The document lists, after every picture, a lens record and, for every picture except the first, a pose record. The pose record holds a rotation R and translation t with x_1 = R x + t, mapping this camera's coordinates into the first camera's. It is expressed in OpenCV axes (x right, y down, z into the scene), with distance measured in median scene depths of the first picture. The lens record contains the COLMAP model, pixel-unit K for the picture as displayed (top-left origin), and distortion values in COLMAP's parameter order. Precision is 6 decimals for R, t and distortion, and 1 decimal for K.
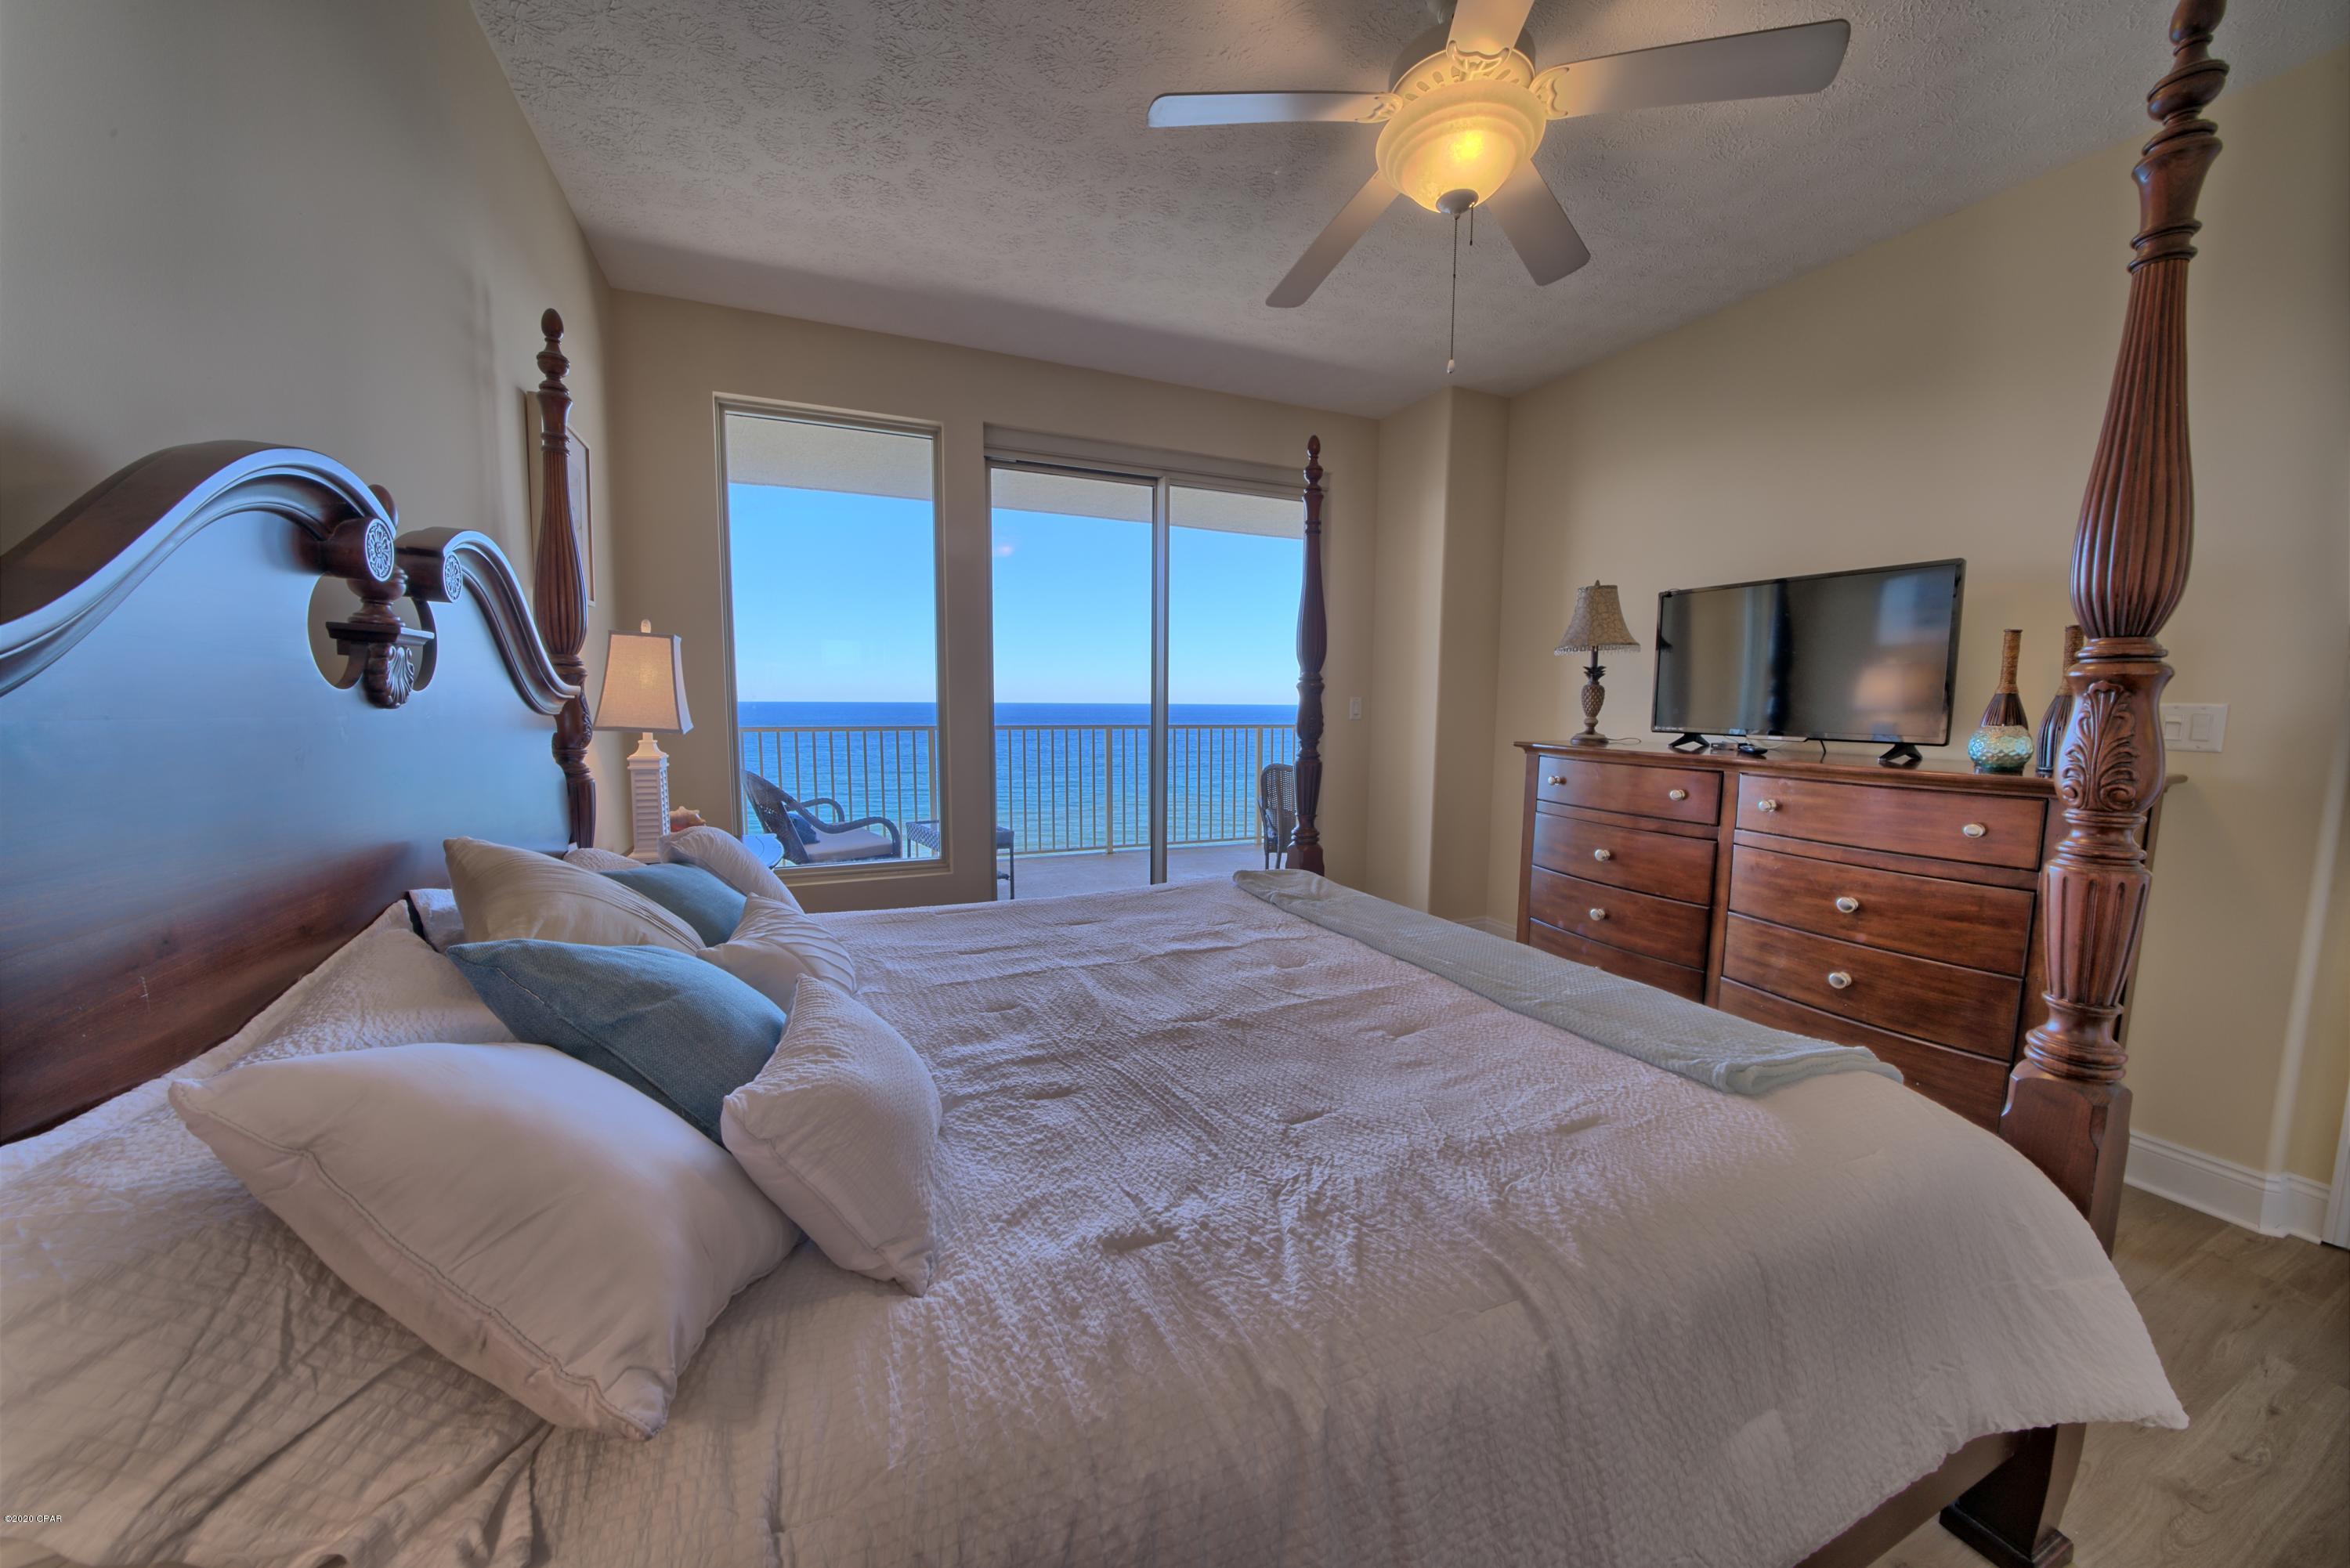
lens RADIAL K [[810.5, 0, 1167.9], [0, 810.5, 787.8], [0, 0, 1]] dist [-0.026599, 0.002668]
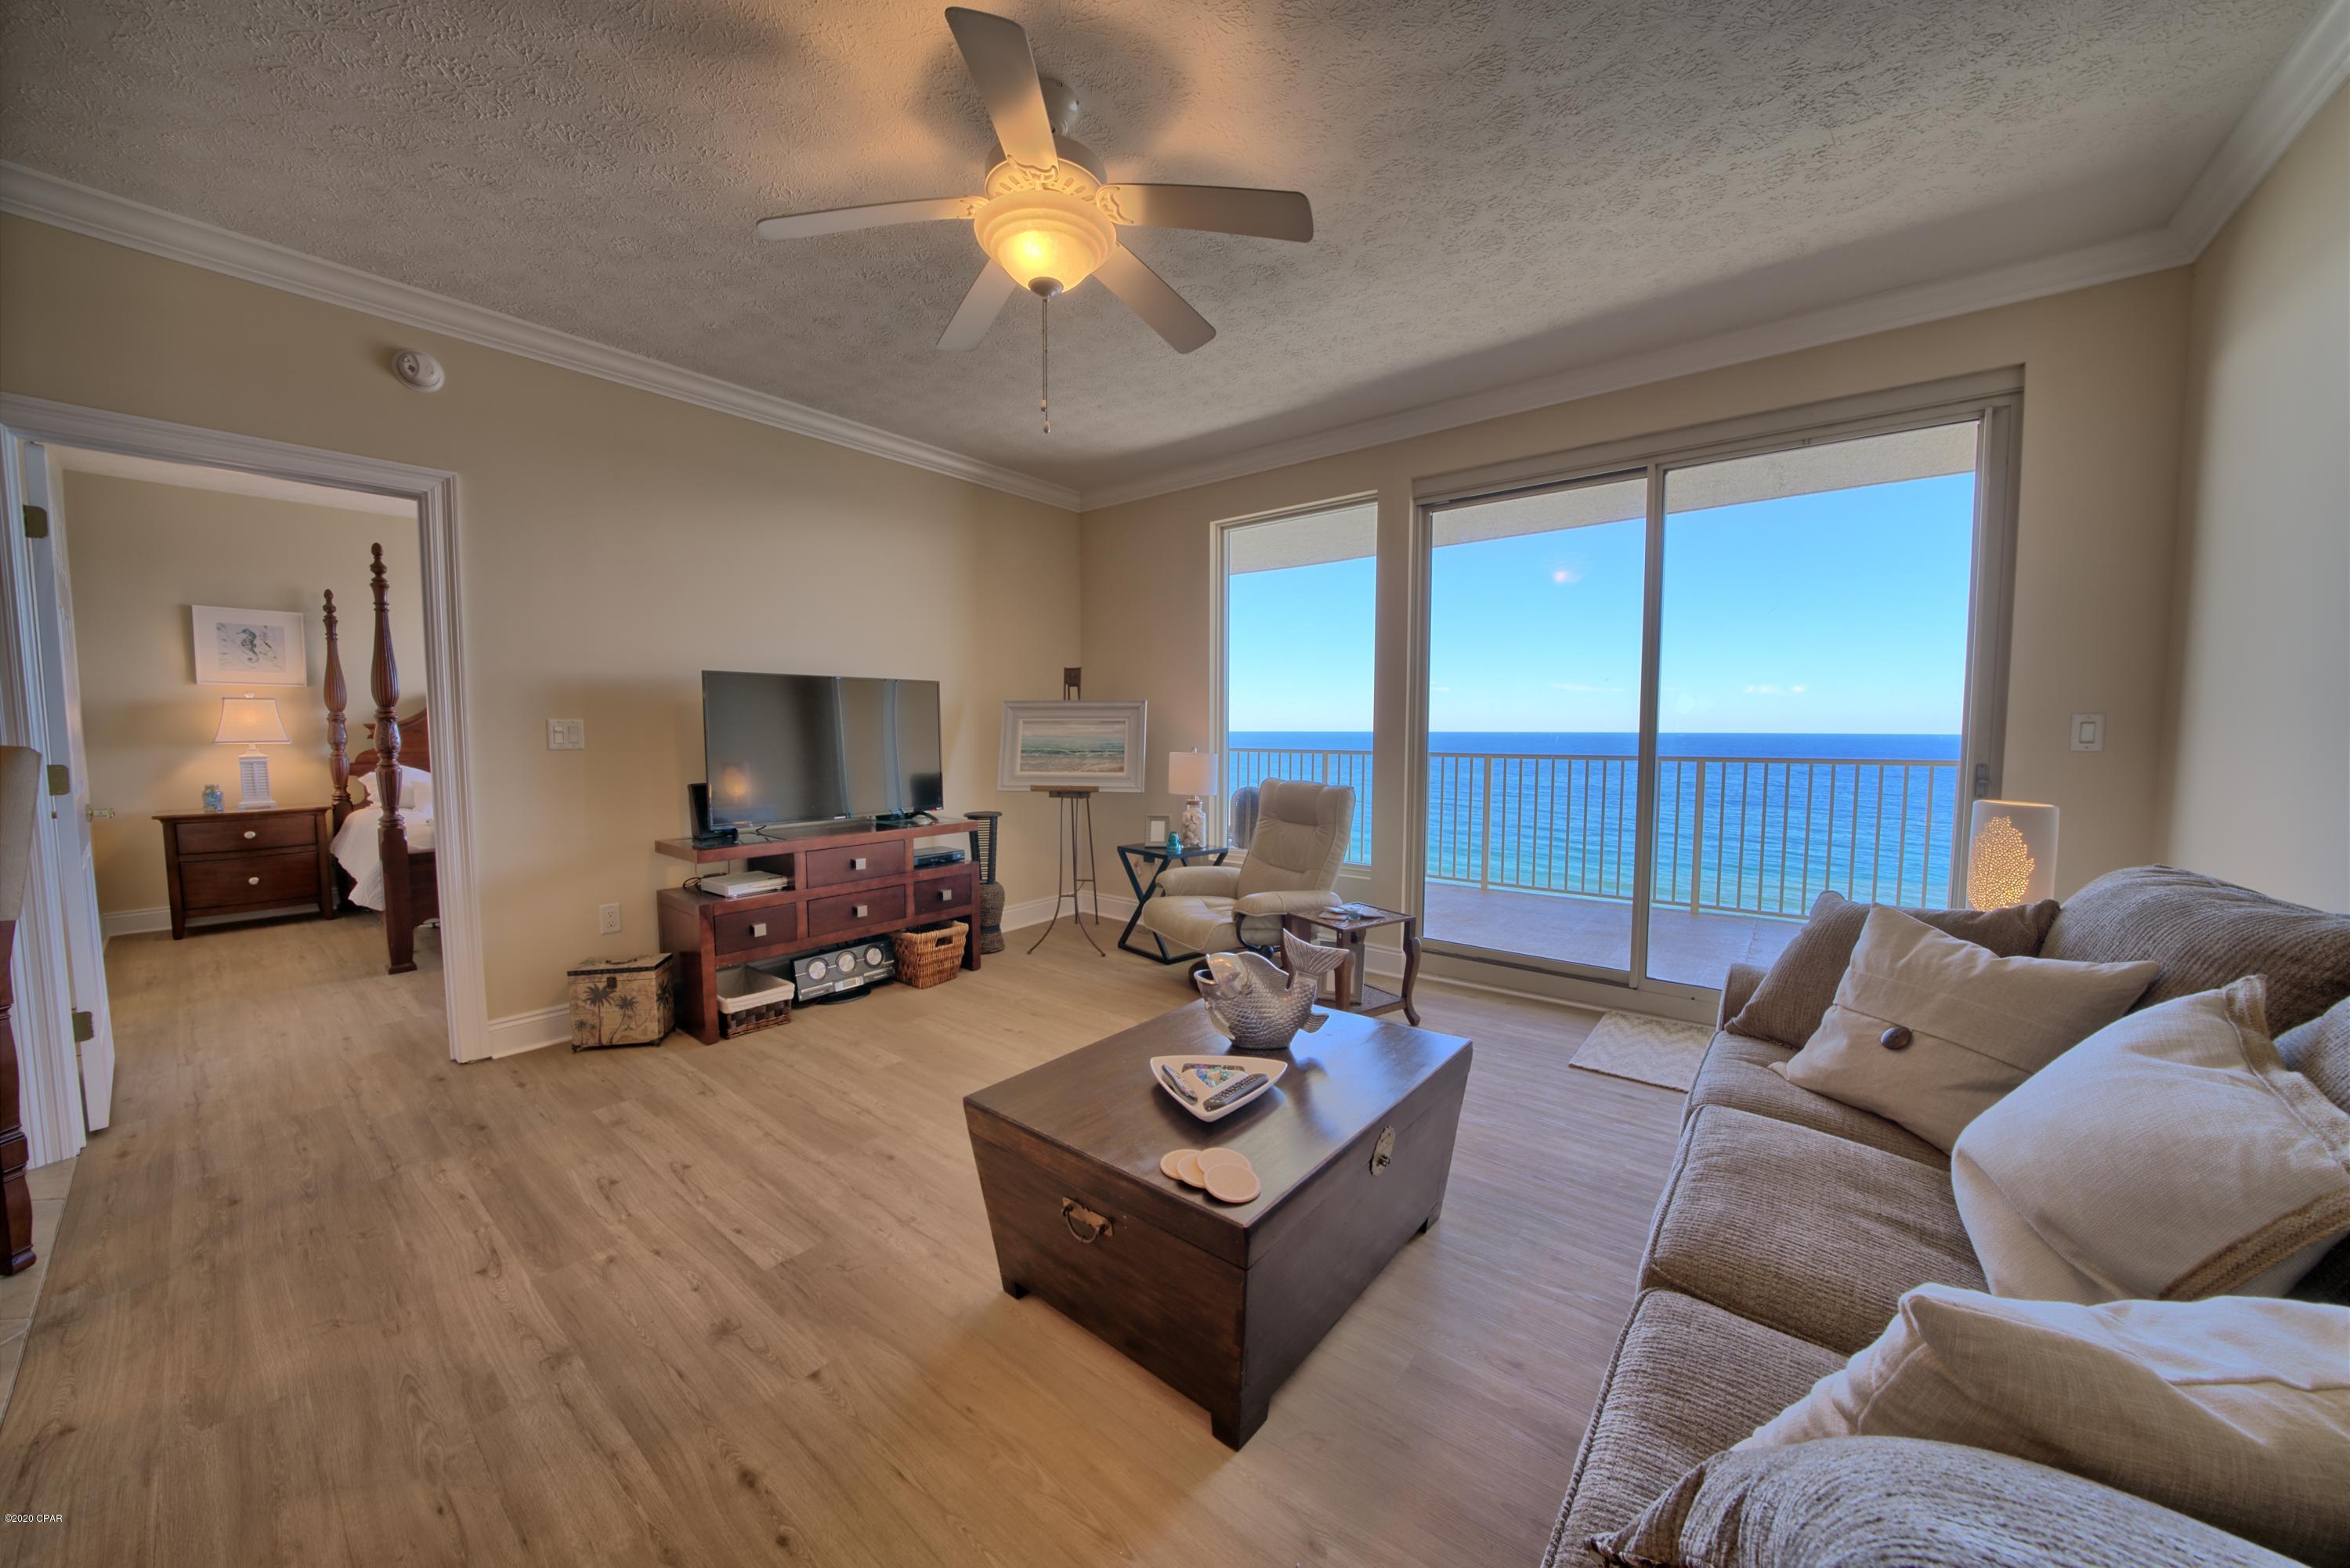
lens RADIAL K [[810.5, 0, 1189.4], [0, 810.5, 780.2], [0, 0, 1]] dist [-0.026599, 0.002668]
pose [[0.480968, 0.048359, -0.875403, 0.555027], [-0.090994, 0.995839, 0.005017, -0.018275], [0.872003, 0.077243, 0.483367, 0.219486]]
